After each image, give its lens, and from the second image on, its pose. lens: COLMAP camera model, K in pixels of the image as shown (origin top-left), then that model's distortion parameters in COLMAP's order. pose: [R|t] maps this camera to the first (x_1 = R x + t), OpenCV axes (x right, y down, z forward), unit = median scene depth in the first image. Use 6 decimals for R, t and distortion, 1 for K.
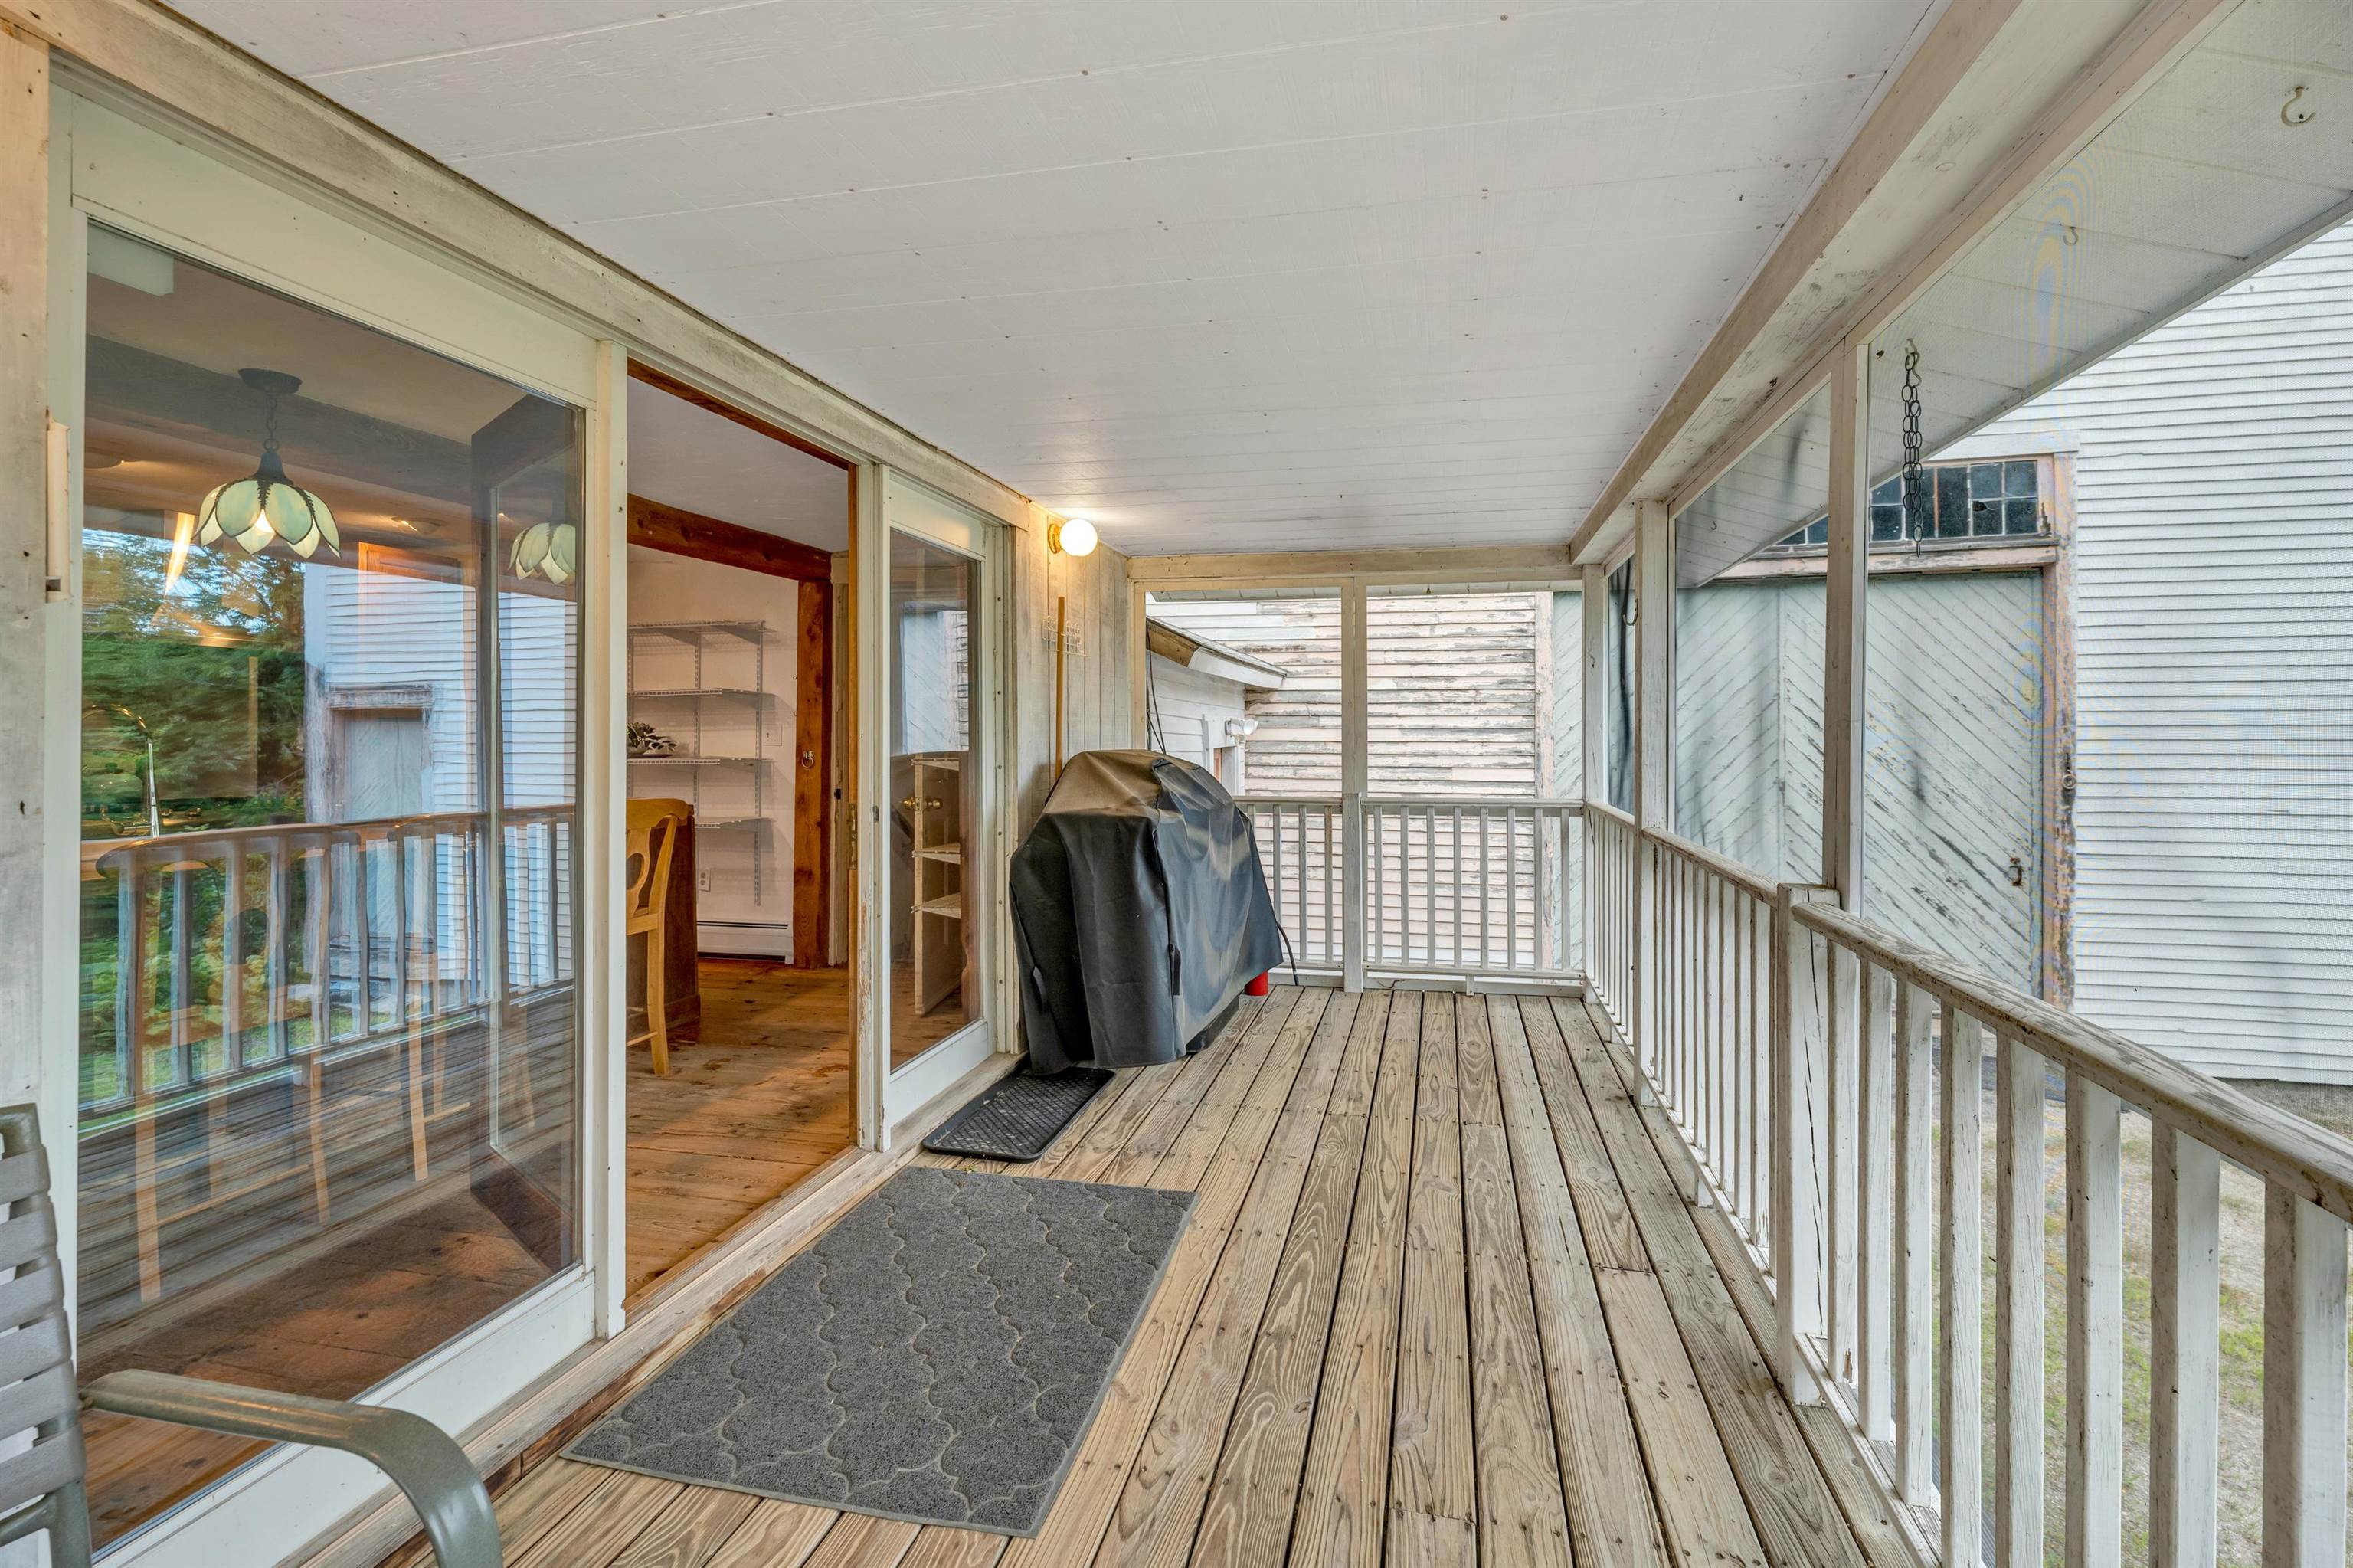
lens RADIAL K [[994.4, 0, 1224.7], [0, 994.4, 735.5], [0, 0, 1]] dist [0.001009, -0.001027]
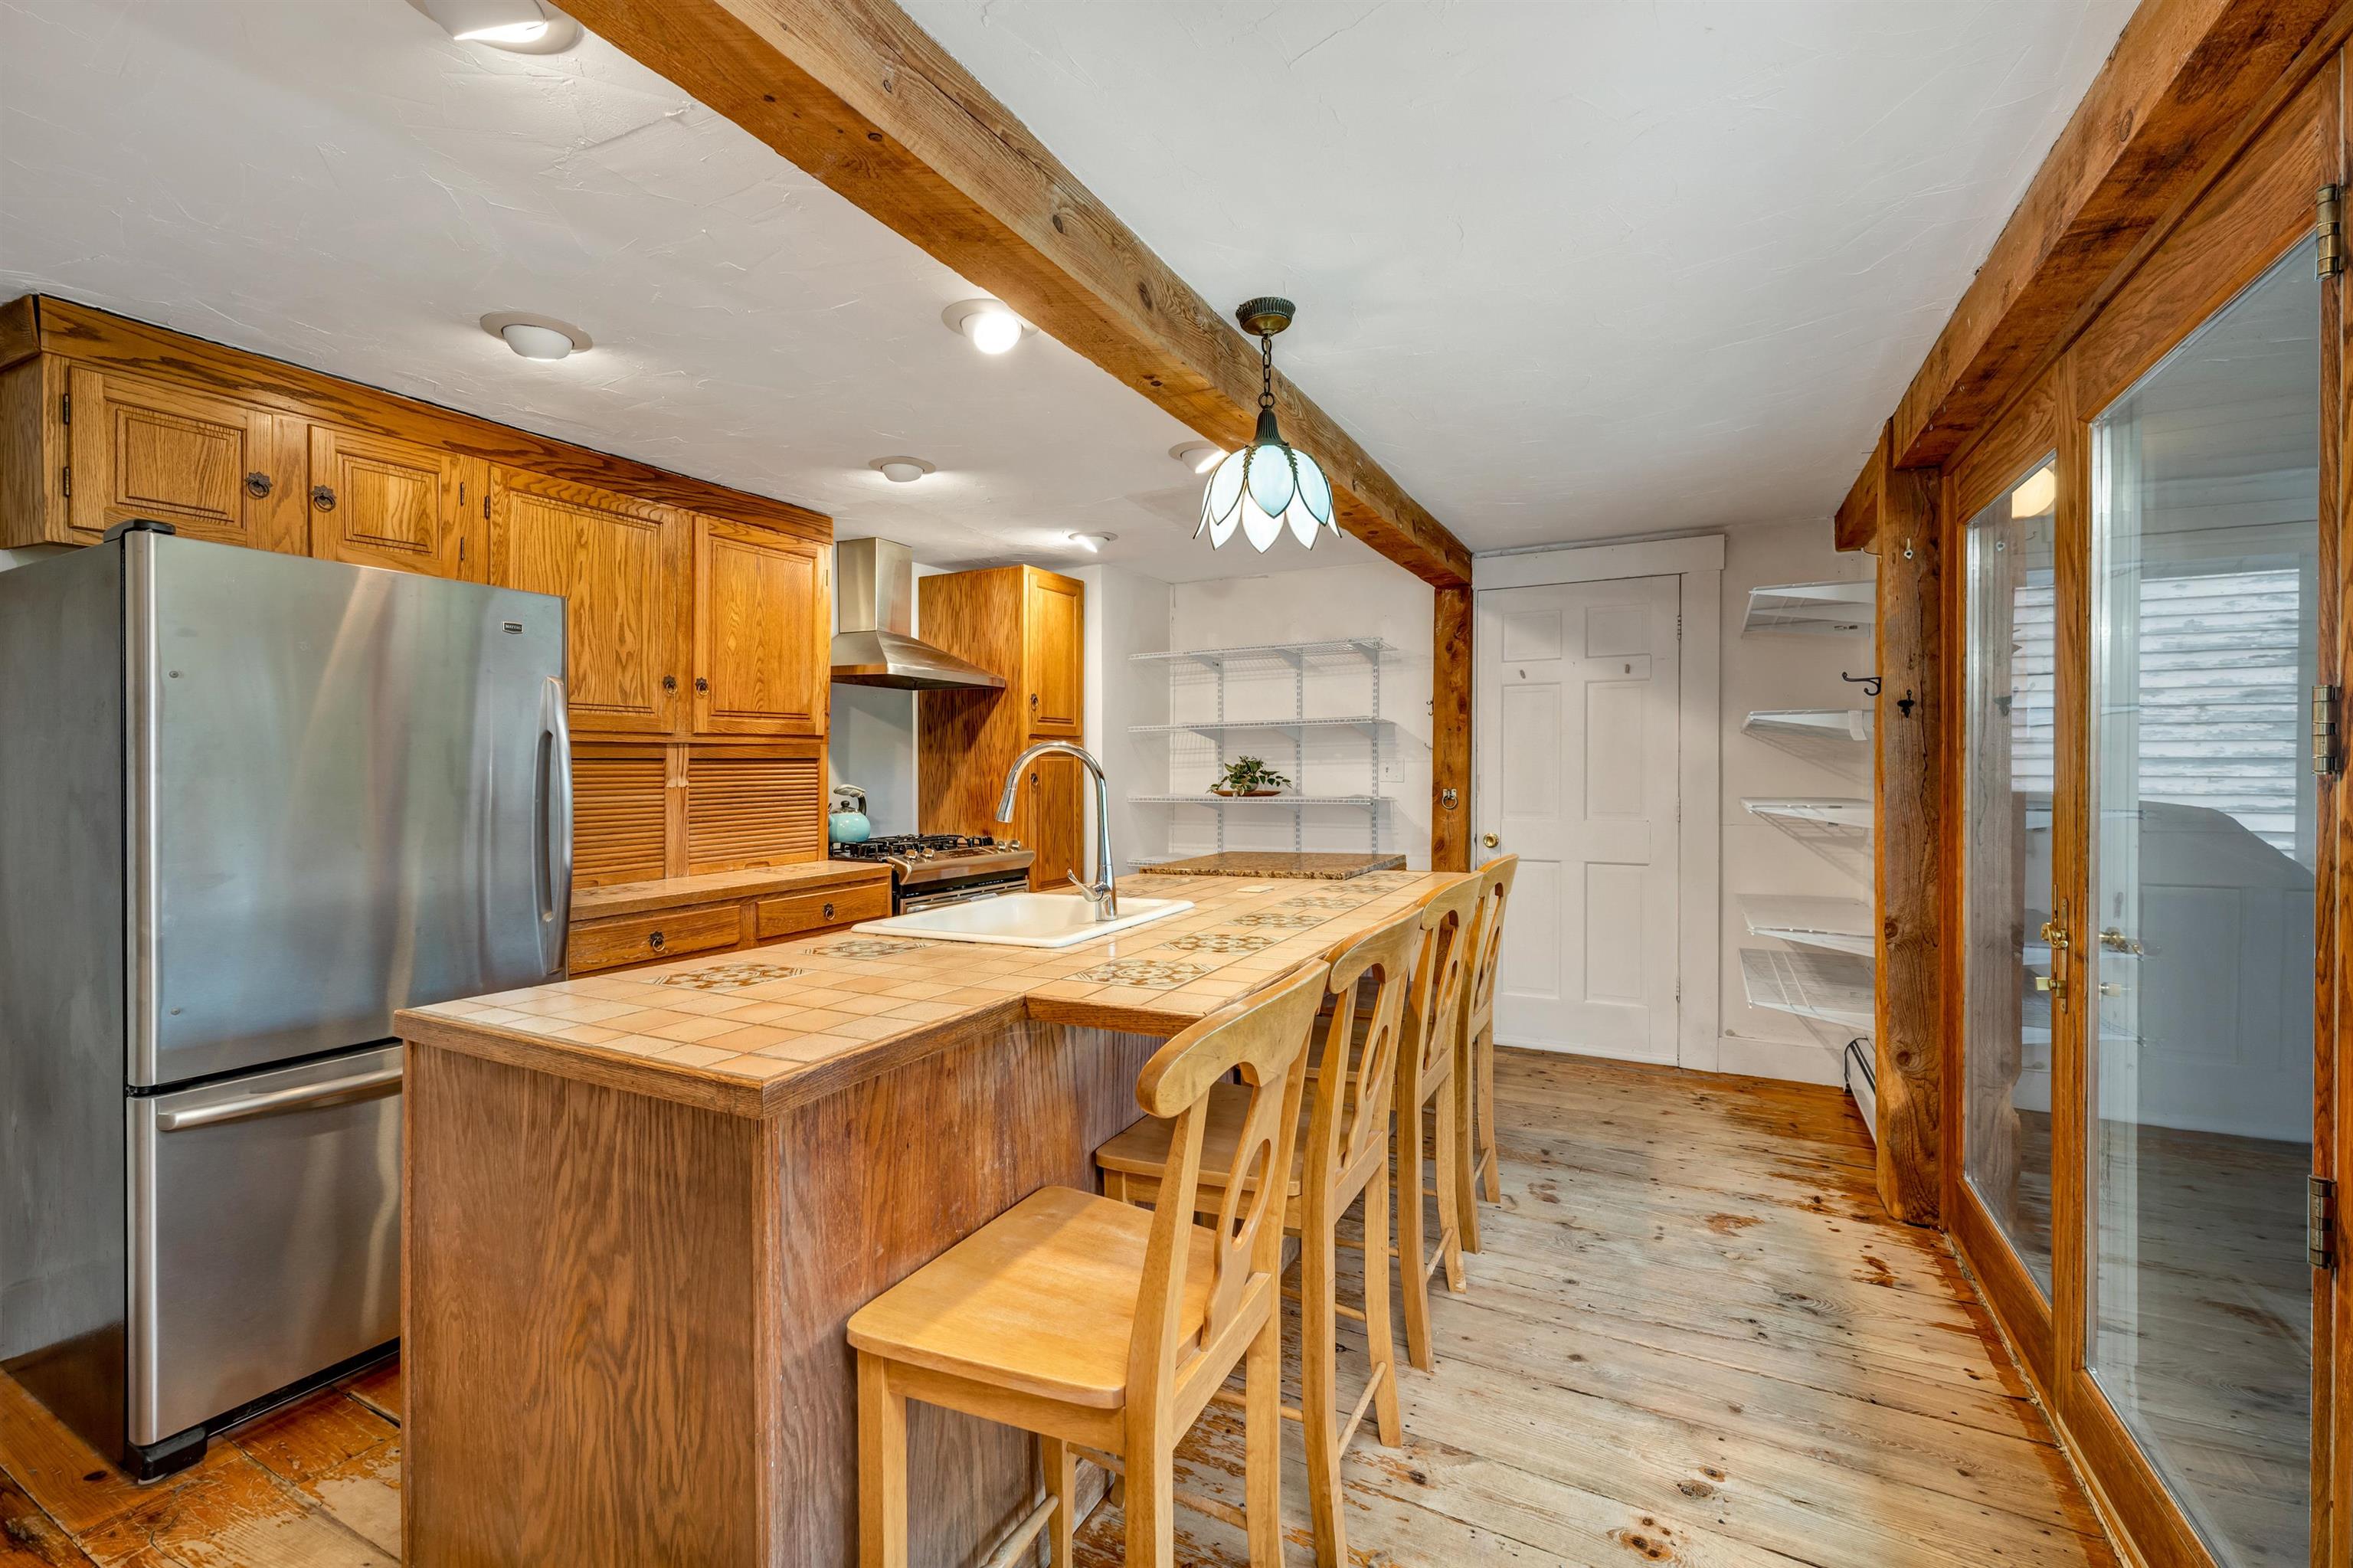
lens RADIAL K [[994.4, 0, 1177.1], [0, 994.4, 774.2], [0, 0, 1]] dist [0.001009, -0.001027]
pose [[0.956258, -0.001847, -0.292518, -0.379311], [0.002773, 0.999992, 0.002754, 0.000683], [0.292510, -0.003444, 0.956256, 0.119623]]
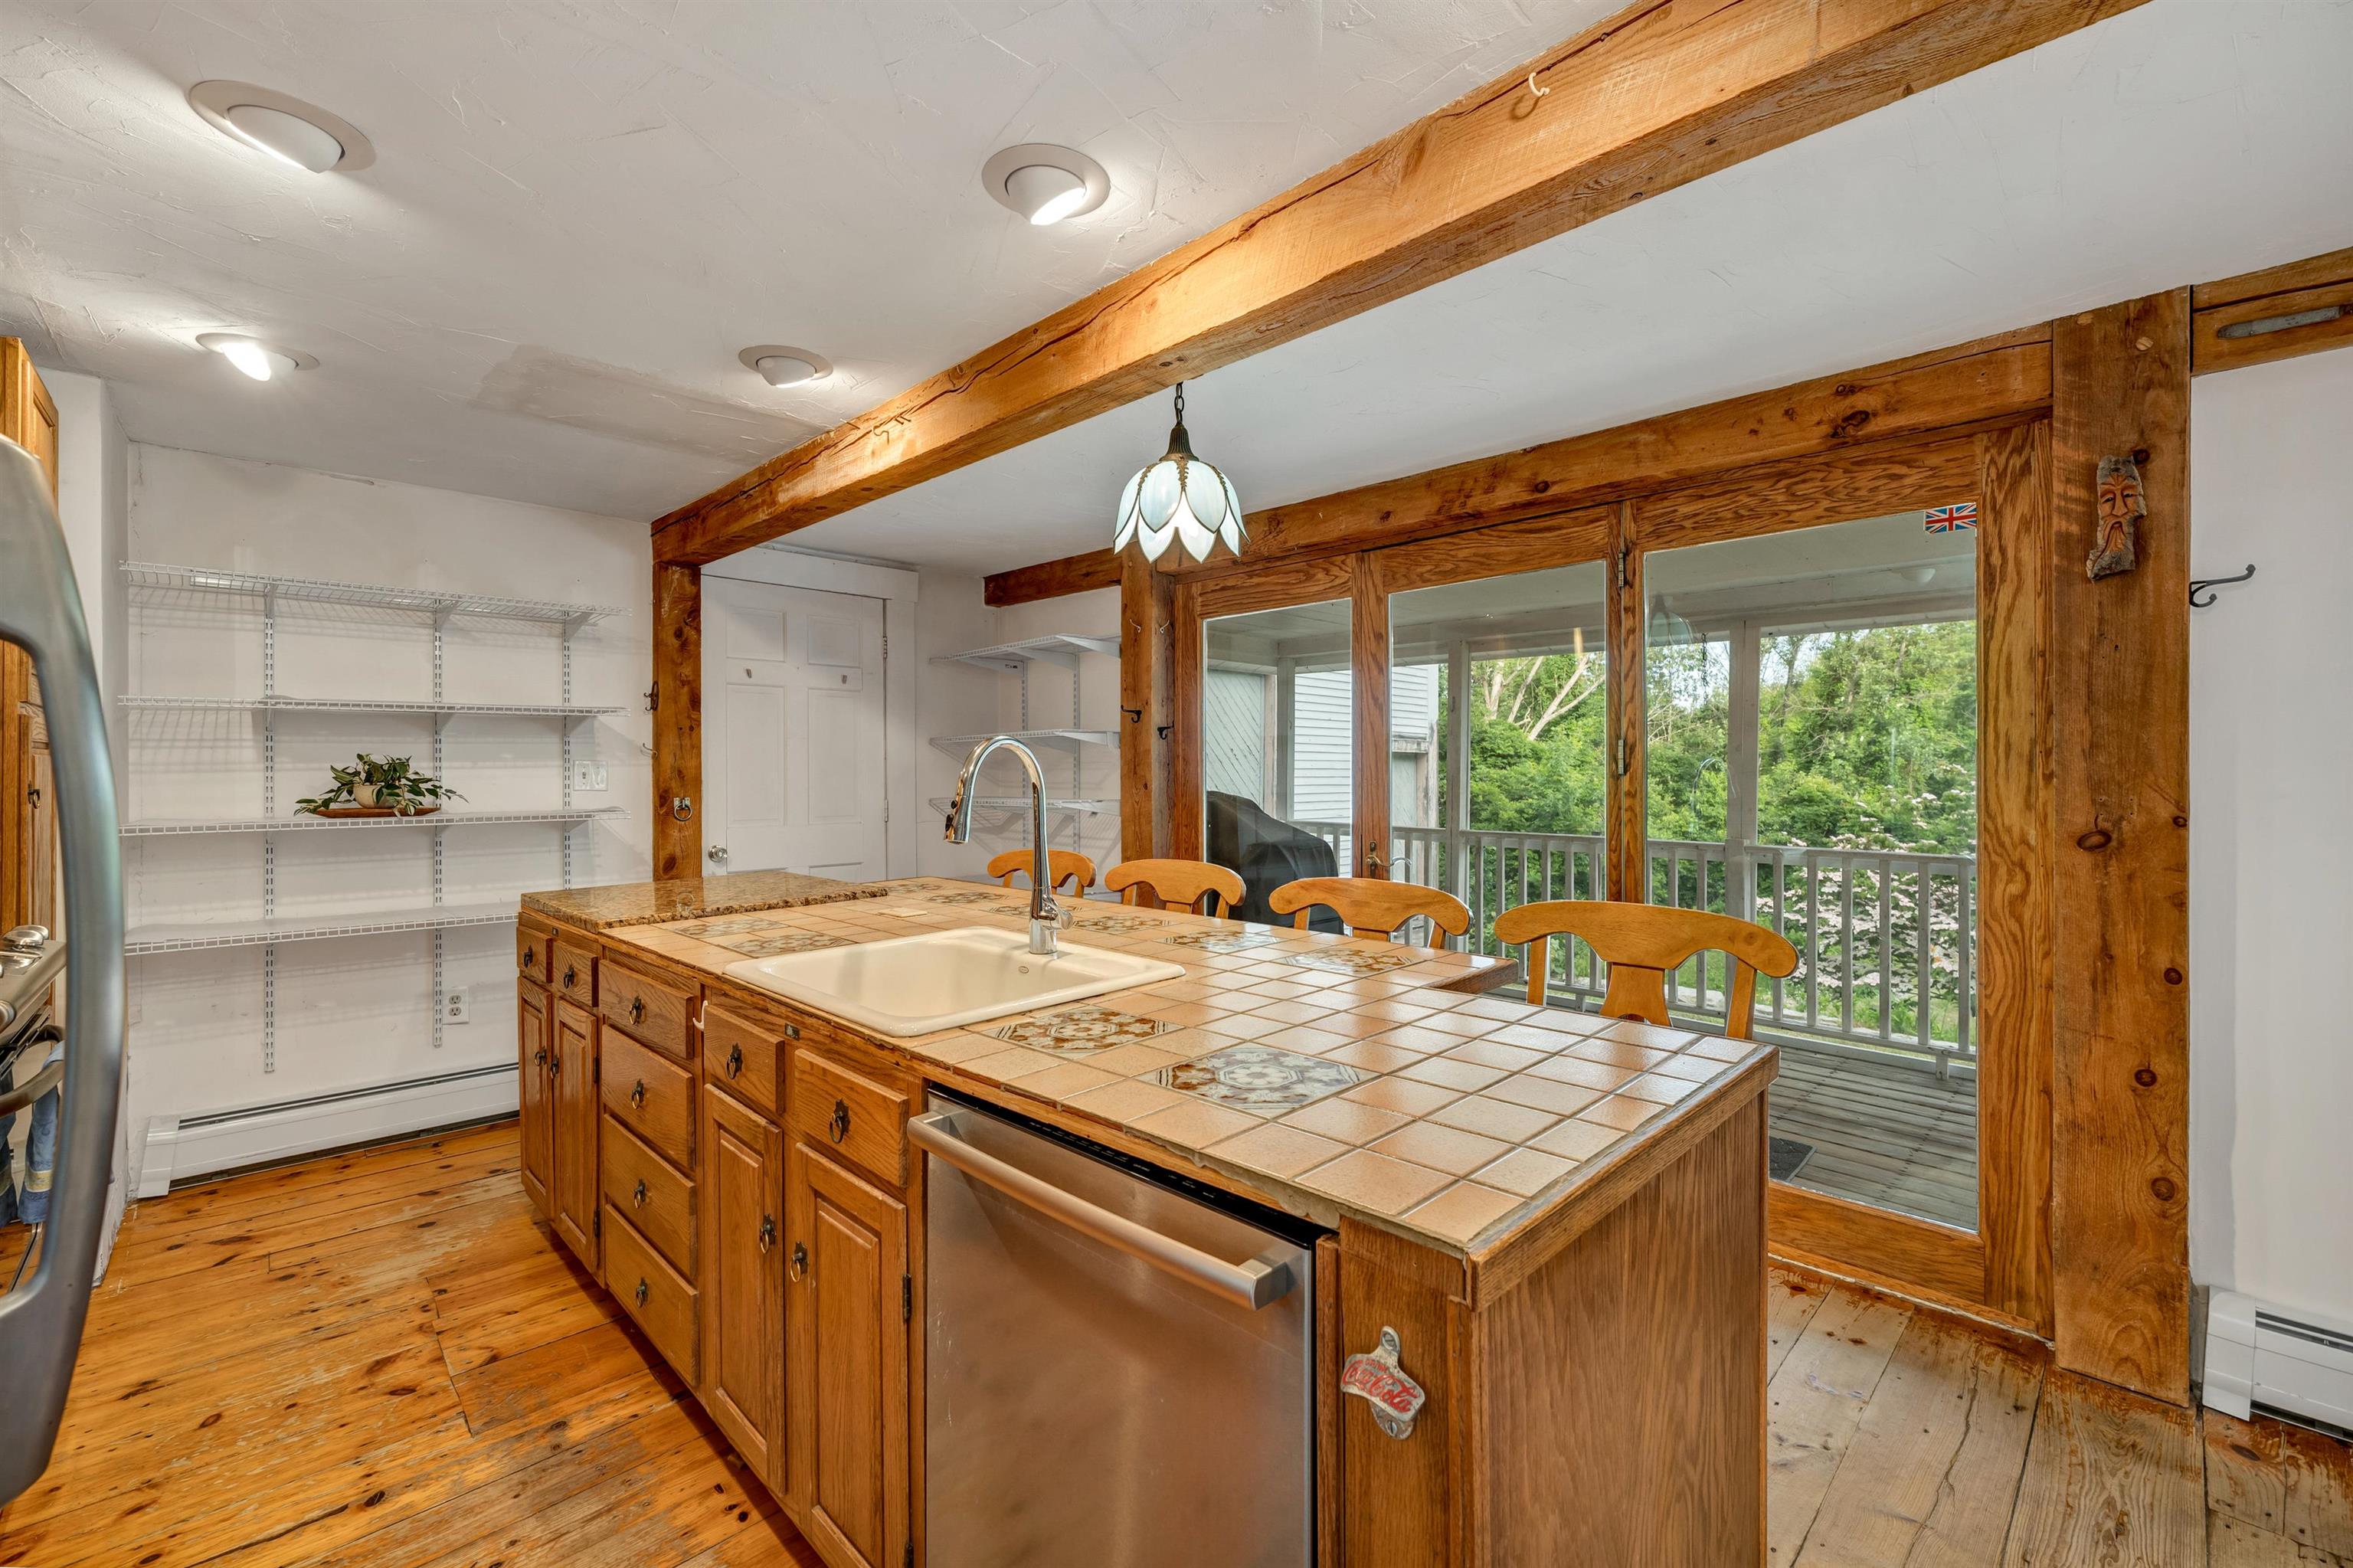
lens RADIAL K [[994.4, 0, 1172.3], [0, 994.4, 777.3], [0, 0, 1]] dist [0.001009, -0.001027]
pose [[0.565432, -0.005972, 0.824773, -0.791751], [0.005786, 0.999978, 0.003274, 0.001373], [-0.824775, 0.002921, 0.565454, 0.274615]]
